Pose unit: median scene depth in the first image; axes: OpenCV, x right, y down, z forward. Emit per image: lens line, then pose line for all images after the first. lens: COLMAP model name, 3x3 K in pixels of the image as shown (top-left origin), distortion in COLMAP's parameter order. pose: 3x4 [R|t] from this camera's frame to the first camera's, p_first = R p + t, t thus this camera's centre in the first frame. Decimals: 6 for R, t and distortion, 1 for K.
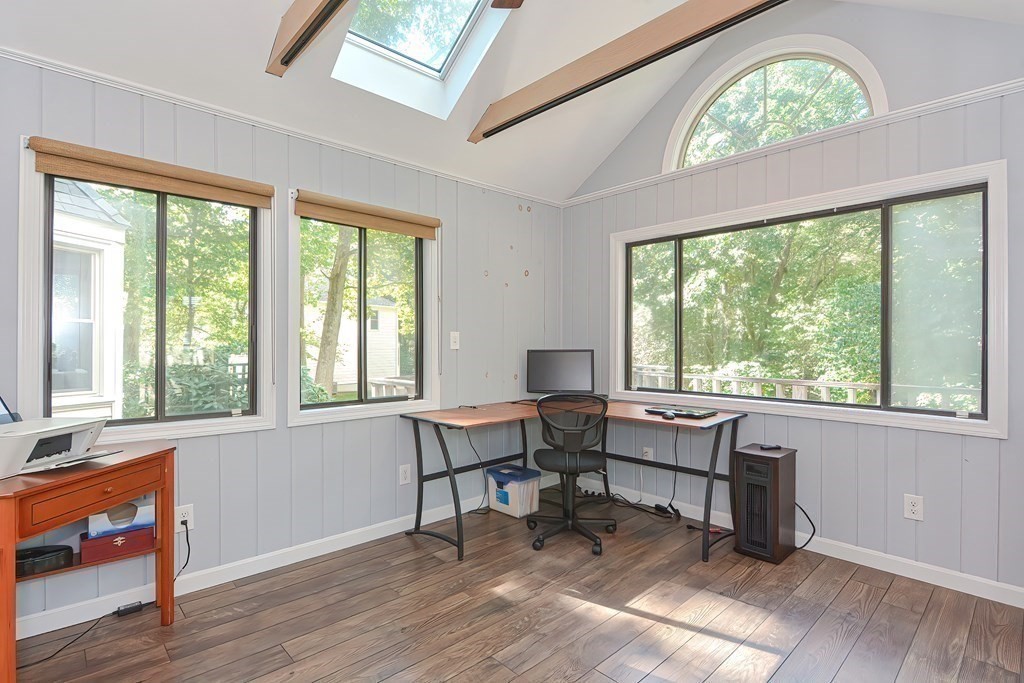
lens RADIAL K [[497.1, 0, 513.9], [0, 497.1, 340.2], [0, 0, 1]] dist [-0.004563, -0.001360]
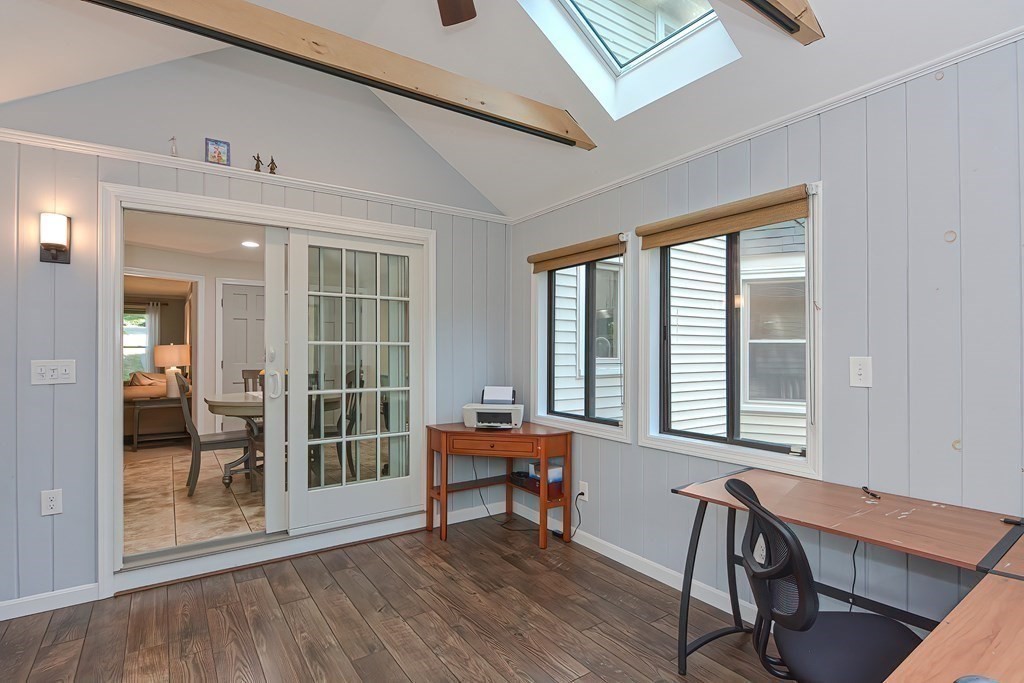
lens RADIAL K [[505.9, 0, 512.0], [0, 505.9, 341.5], [0, 0, 1]] dist [-0.000678, -0.000139]
pose [[-0.160329, -0.017663, -0.986906, 0.828811], [0.010696, 0.999750, -0.019630, -0.042813], [0.987006, -0.013703, -0.160100, 1.077974]]
